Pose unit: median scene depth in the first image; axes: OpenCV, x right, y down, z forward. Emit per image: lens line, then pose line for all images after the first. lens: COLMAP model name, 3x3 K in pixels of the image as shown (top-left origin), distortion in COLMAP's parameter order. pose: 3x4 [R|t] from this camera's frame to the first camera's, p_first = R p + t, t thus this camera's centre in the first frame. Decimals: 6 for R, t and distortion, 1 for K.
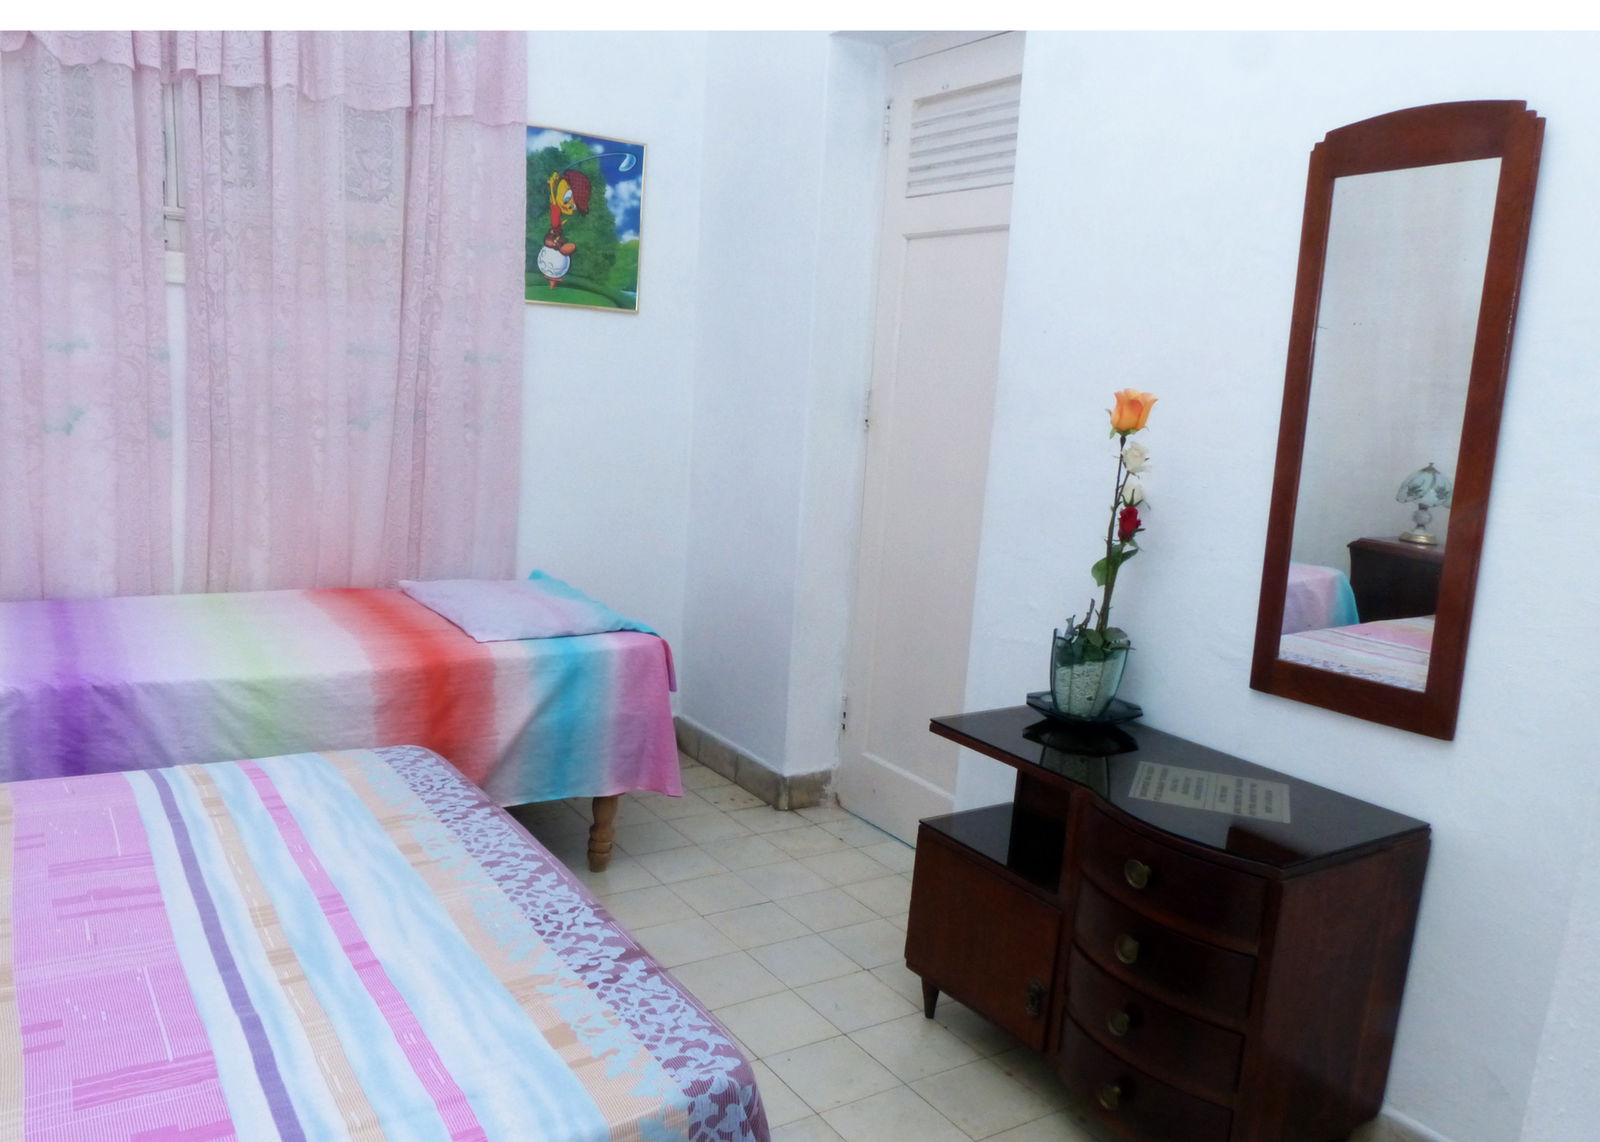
lens RADIAL K [[1206.9, 0, 758.3], [0, 1206.9, 606.3], [0, 0, 1]] dist [-0.027689, 0.015521]
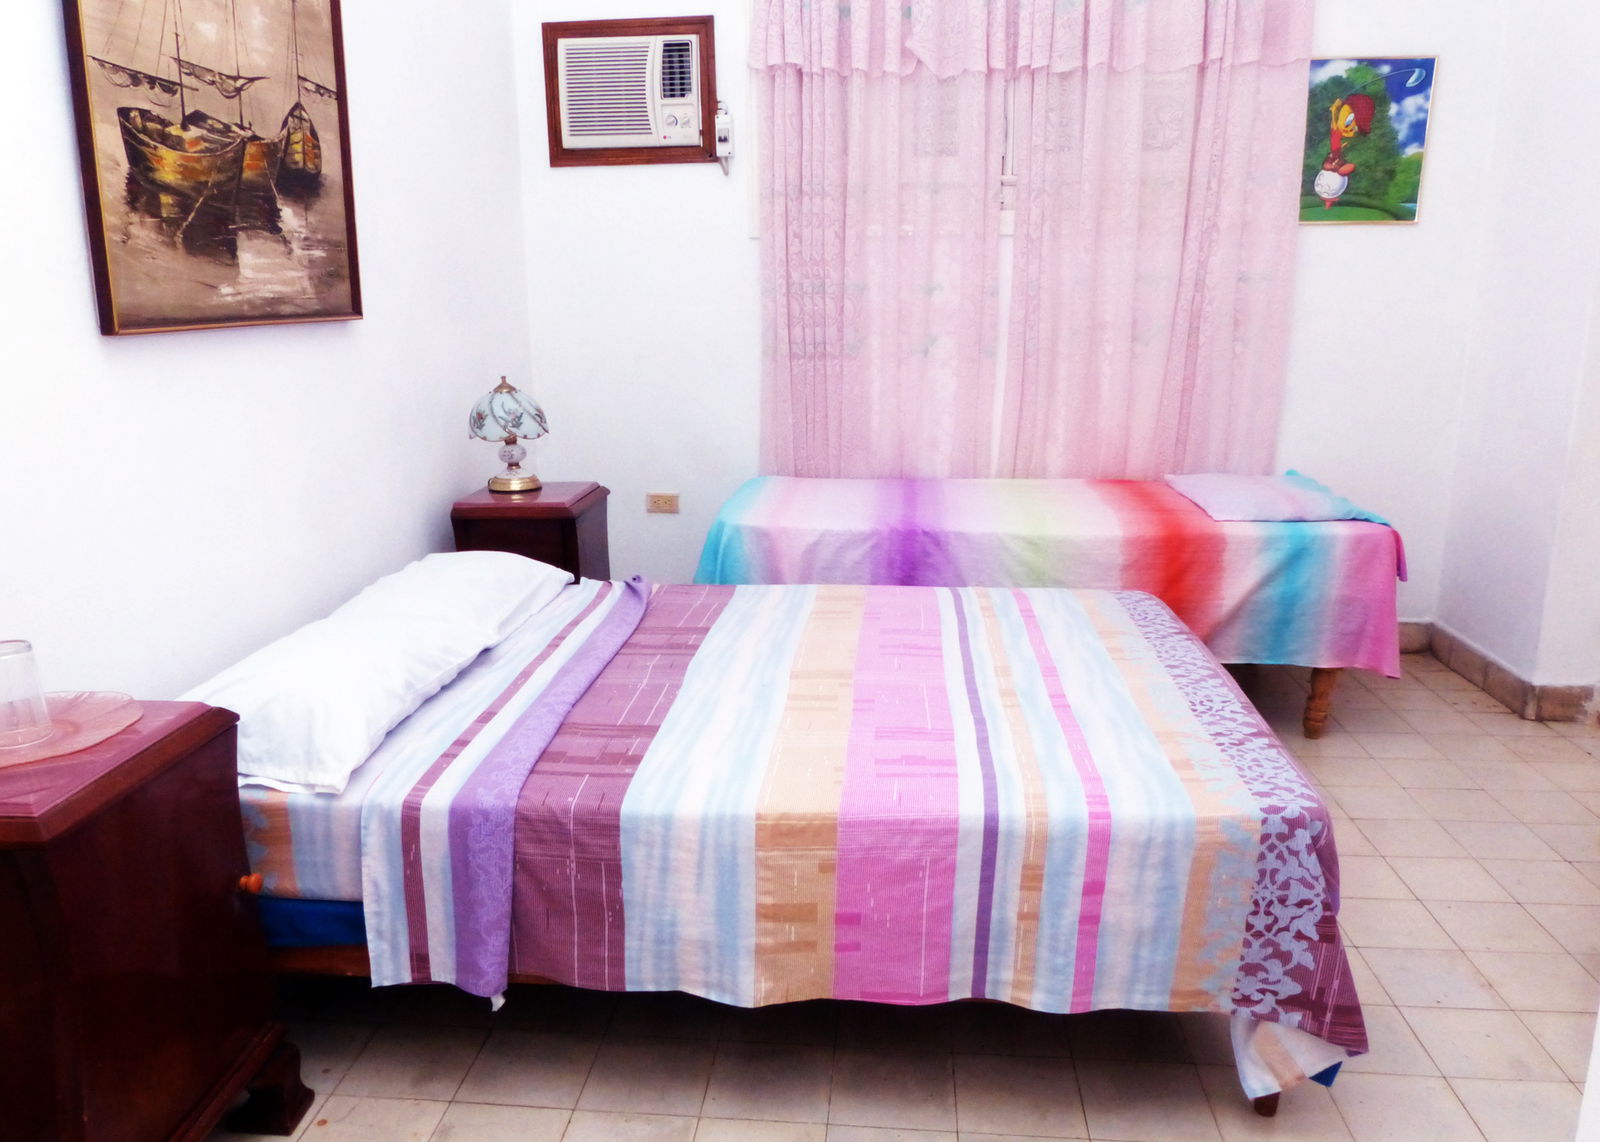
lens RADIAL K [[1206.9, 0, 758.3], [0, 1206.9, 606.3], [0, 0, 1]] dist [-0.027689, 0.015521]
pose [[0.778758, 0.092320, -0.620494, 0.147674], [-0.065019, 0.995663, 0.066537, 0.060208], [0.623946, -0.011473, 0.781383, -0.185240]]
